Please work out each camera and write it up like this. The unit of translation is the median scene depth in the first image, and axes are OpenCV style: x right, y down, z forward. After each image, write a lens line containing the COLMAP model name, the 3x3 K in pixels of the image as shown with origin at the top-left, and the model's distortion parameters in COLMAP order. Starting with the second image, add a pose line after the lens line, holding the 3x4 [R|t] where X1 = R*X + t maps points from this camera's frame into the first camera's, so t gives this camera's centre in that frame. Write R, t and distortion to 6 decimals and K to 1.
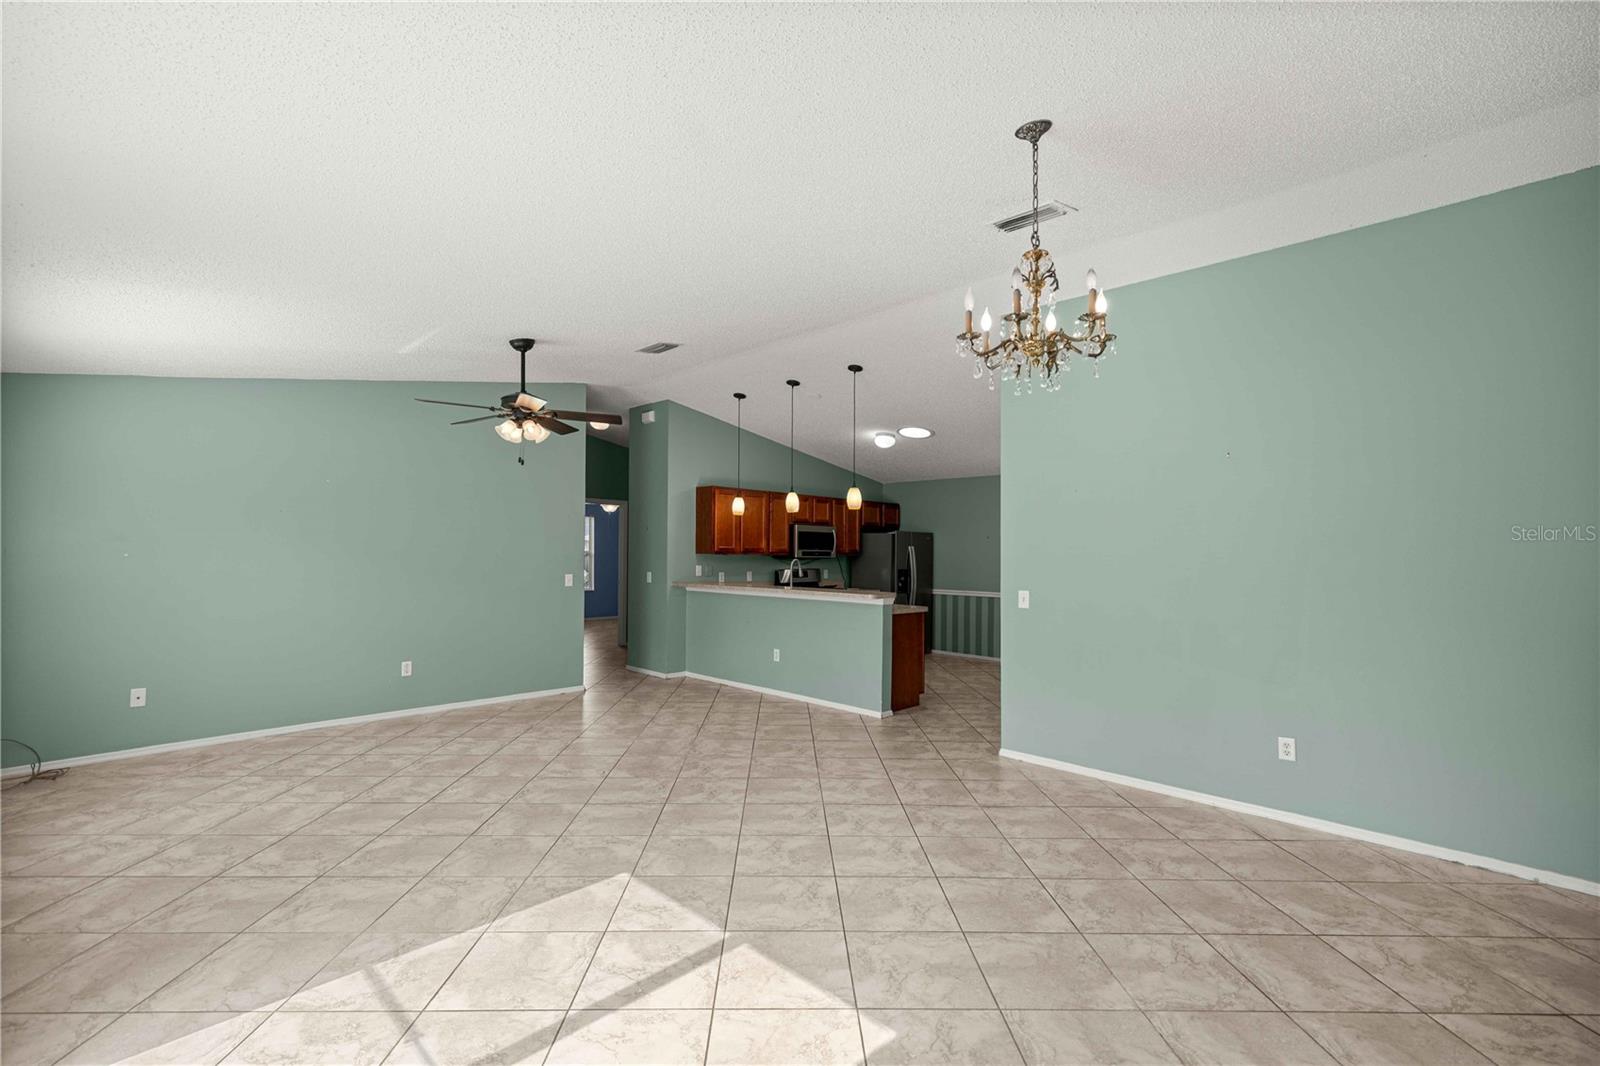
lens RADIAL K [[681.9, 0, 798.6], [0, 681.9, 538.0], [0, 0, 1]] dist [0.004548, 0.000663]
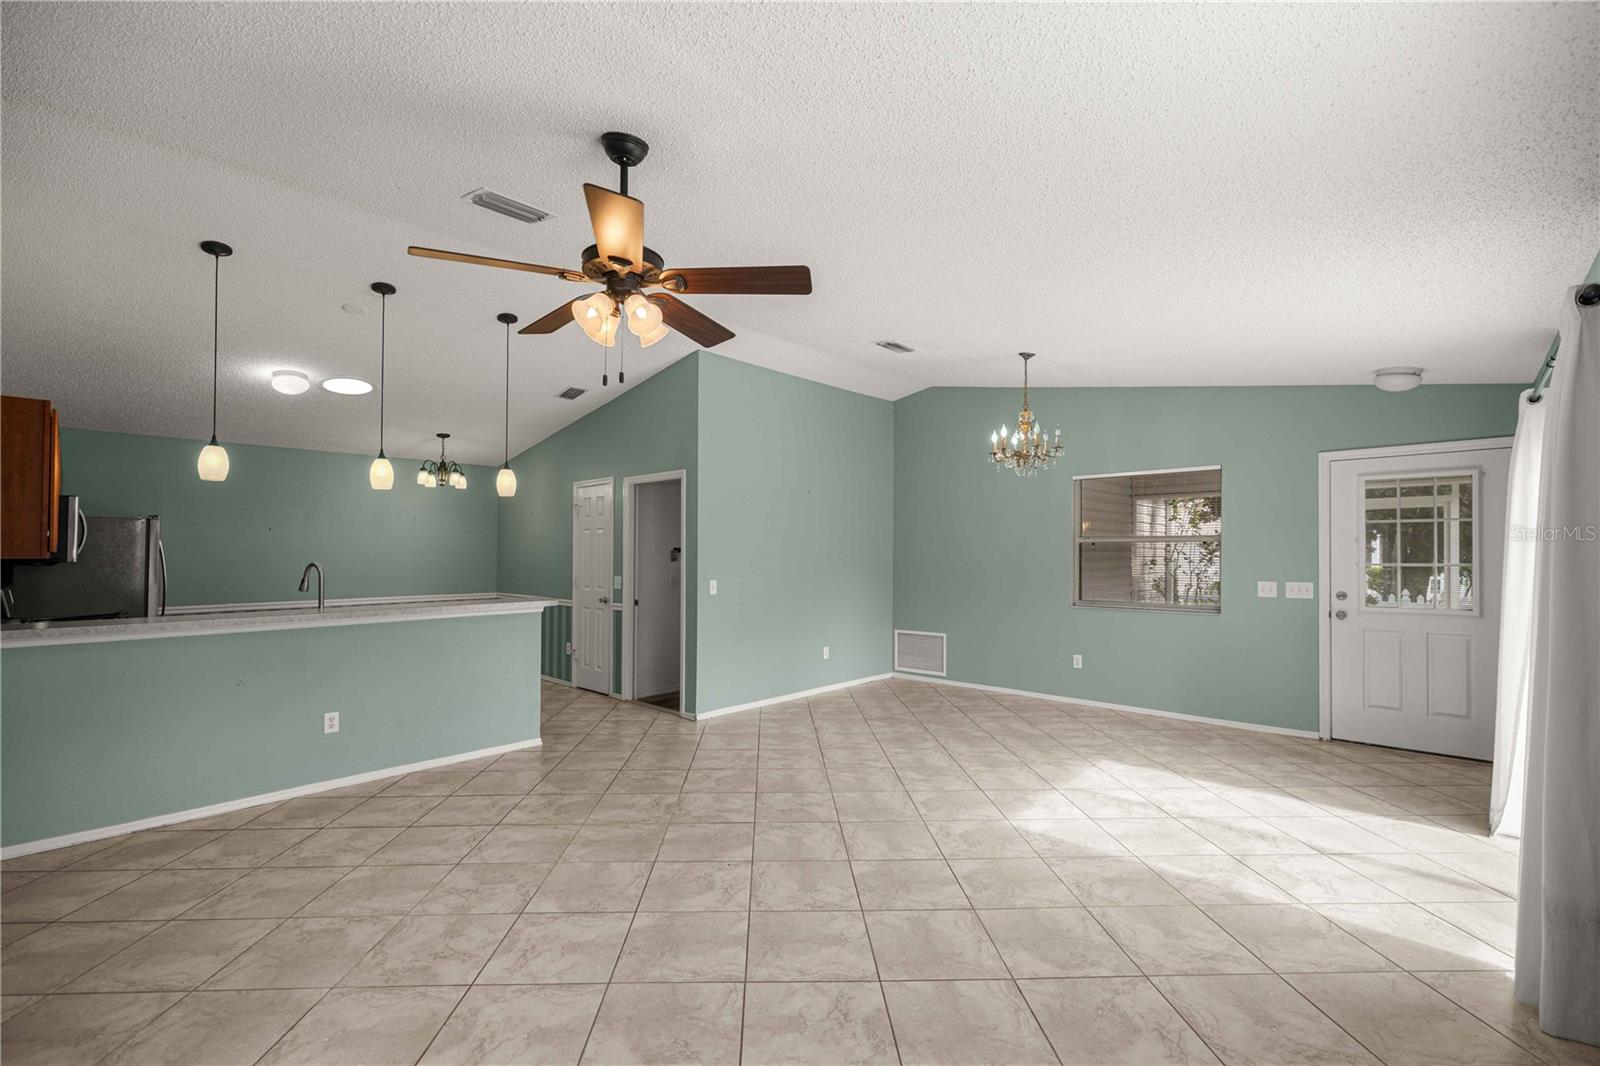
lens RADIAL K [[681.9, 0, 778.9], [0, 681.9, 535.6], [0, 0, 1]] dist [0.004548, 0.000663]
pose [[0.017549, 0.013202, 0.999759, -1.126698], [-0.018099, 0.999753, -0.012885, 0.012774], [-0.999682, -0.017868, 0.017783, 1.069136]]
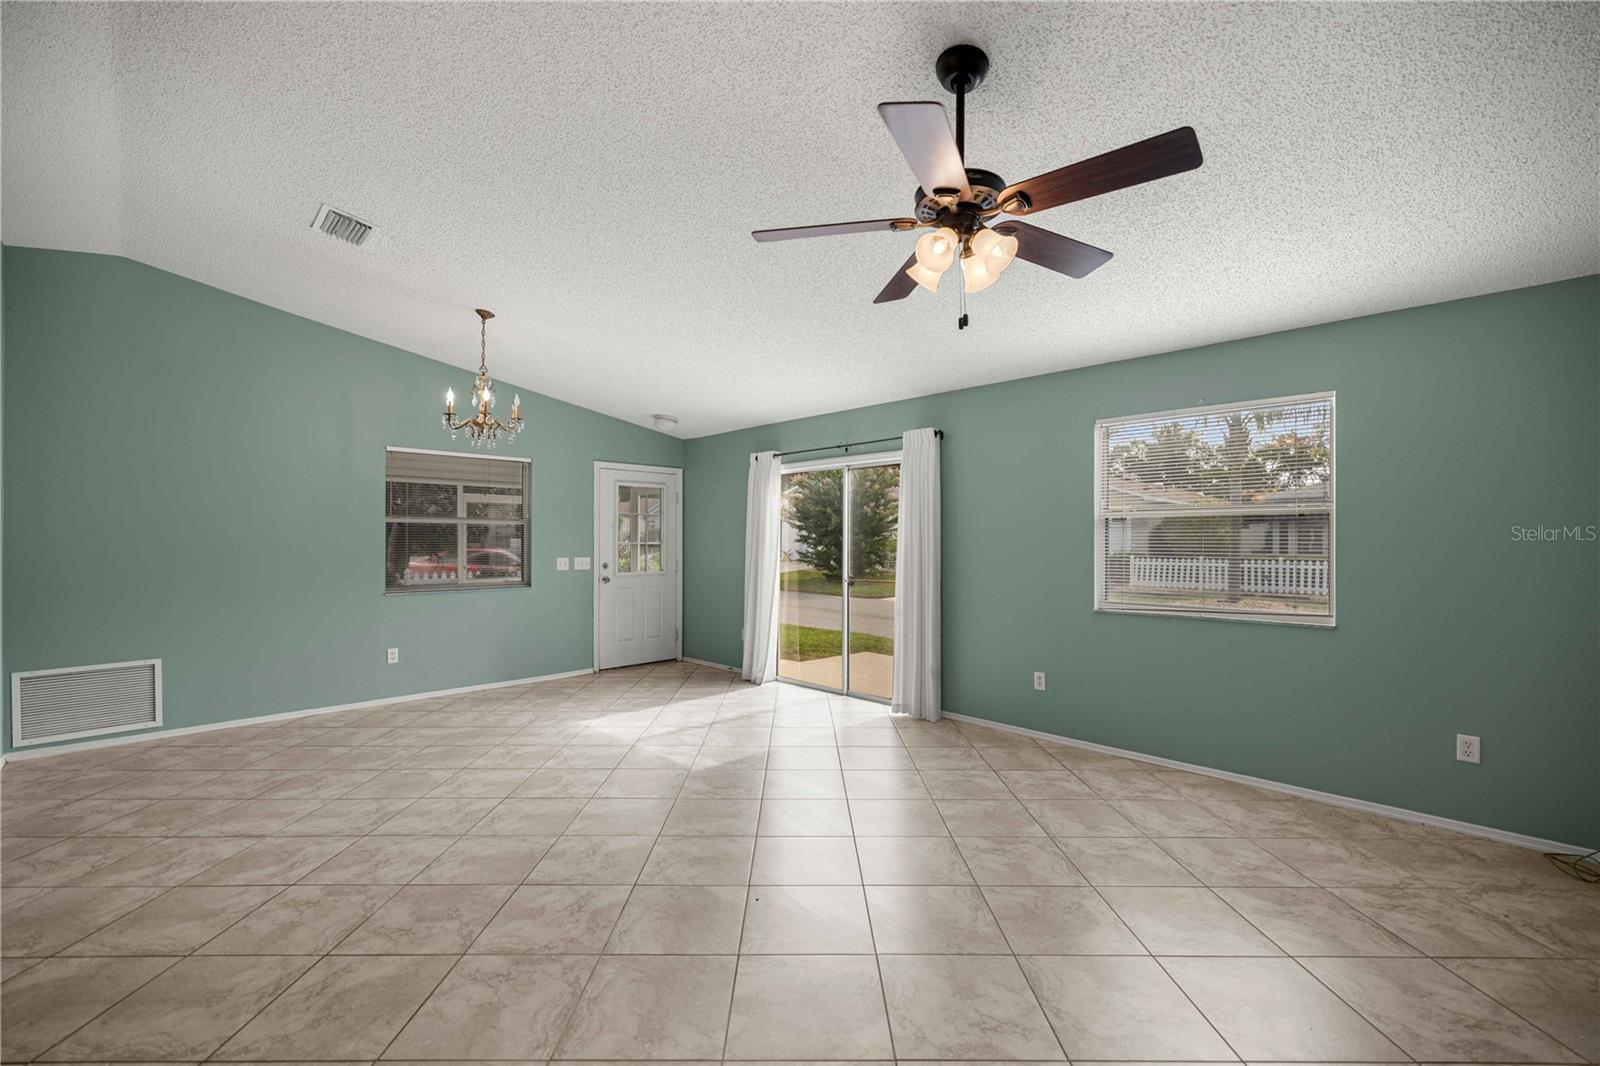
lens RADIAL K [[681.9, 0, 792.2], [0, 681.9, 543.0], [0, 0, 1]] dist [0.004548, 0.000663]
pose [[-0.999124, -0.012302, 0.039994, -0.379731], [-0.012994, 0.999769, -0.017091, 0.054607], [-0.039775, -0.017596, -0.999054, 1.800183]]
